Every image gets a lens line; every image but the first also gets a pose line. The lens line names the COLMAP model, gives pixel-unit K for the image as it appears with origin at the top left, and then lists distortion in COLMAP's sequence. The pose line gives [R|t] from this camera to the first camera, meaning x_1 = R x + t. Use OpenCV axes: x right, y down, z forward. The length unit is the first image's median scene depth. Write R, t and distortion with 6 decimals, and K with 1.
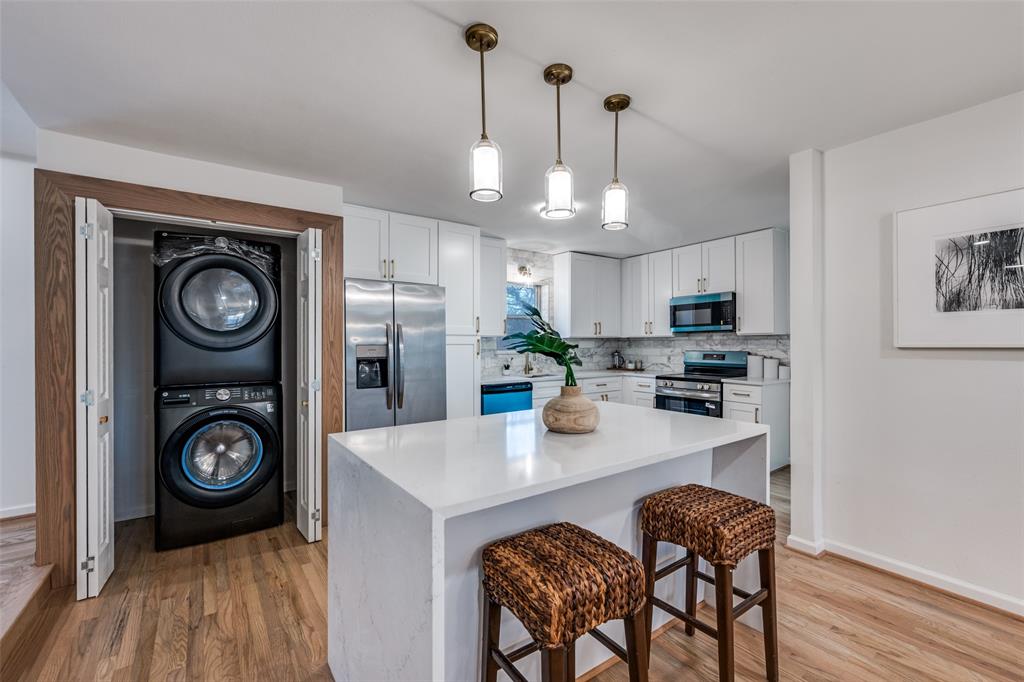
lens RADIAL K [[441.4, 0, 515.0], [0, 441.4, 345.4], [0, 0, 1]] dist [0.001879, 0.000214]
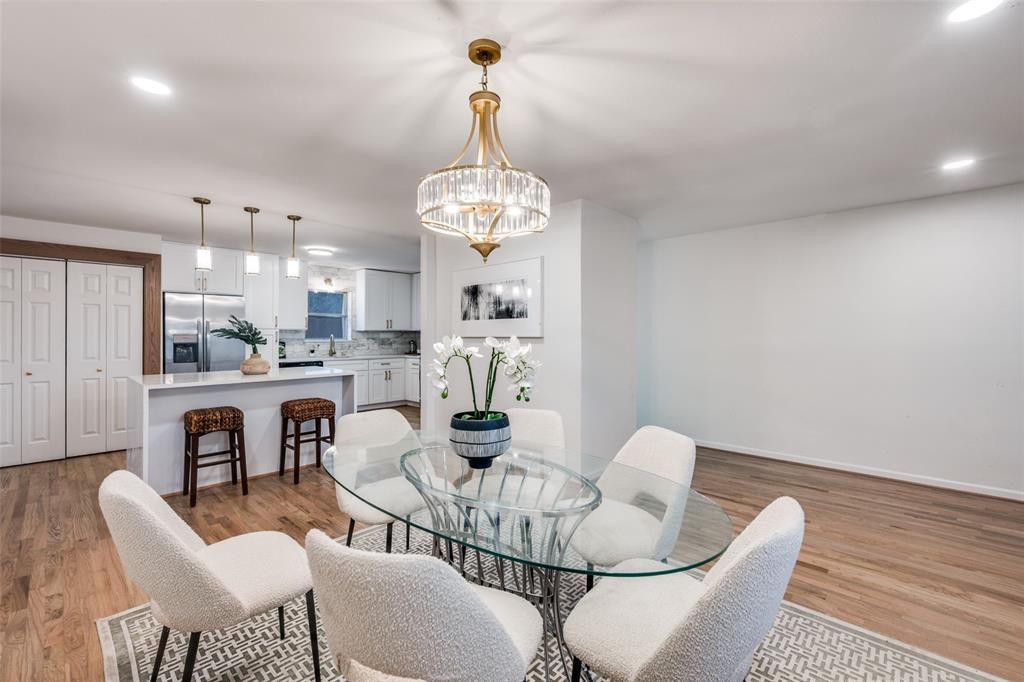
lens RADIAL K [[441.4, 0, 509.0], [0, 441.4, 337.6], [0, 0, 1]] dist [0.001879, 0.000214]
pose [[0.983206, 0.003123, 0.182472, 0.494554], [-0.003445, 0.999993, 0.001445, 0.002263], [-0.182466, -0.002050, 0.983210, -0.710638]]
